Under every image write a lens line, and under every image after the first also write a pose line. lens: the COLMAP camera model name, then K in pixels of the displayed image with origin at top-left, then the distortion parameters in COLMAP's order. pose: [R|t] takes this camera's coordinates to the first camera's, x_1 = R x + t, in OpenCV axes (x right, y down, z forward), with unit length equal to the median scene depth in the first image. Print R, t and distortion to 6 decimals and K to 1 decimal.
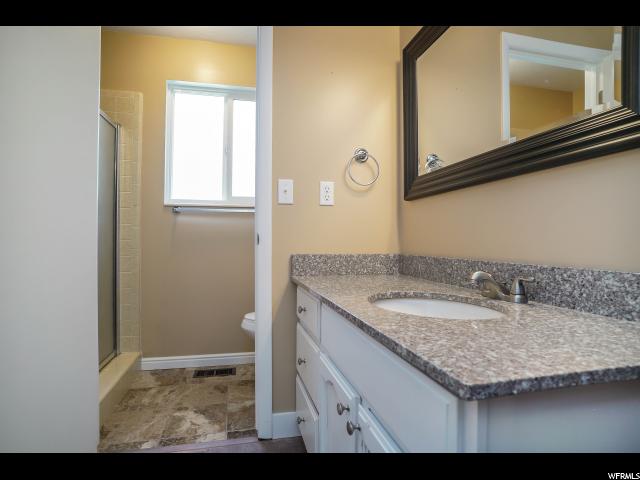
lens RADIAL K [[335.5, 0, 315.0], [0, 335.5, 239.8], [0, 0, 1]] dist [-0.075750, 0.040472]
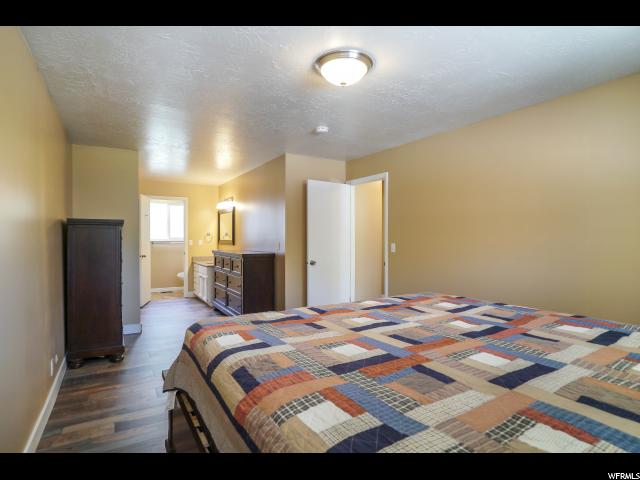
lens RADIAL K [[335.5, 0, 315.0], [0, 335.5, 239.8], [0, 0, 1]] dist [-0.075750, 0.040472]
pose [[0.950815, 0.000268, 0.309758, 0.114257], [-0.002142, 0.999981, 0.005709, -0.205737], [-0.309751, -0.006092, 0.950798, -3.645691]]
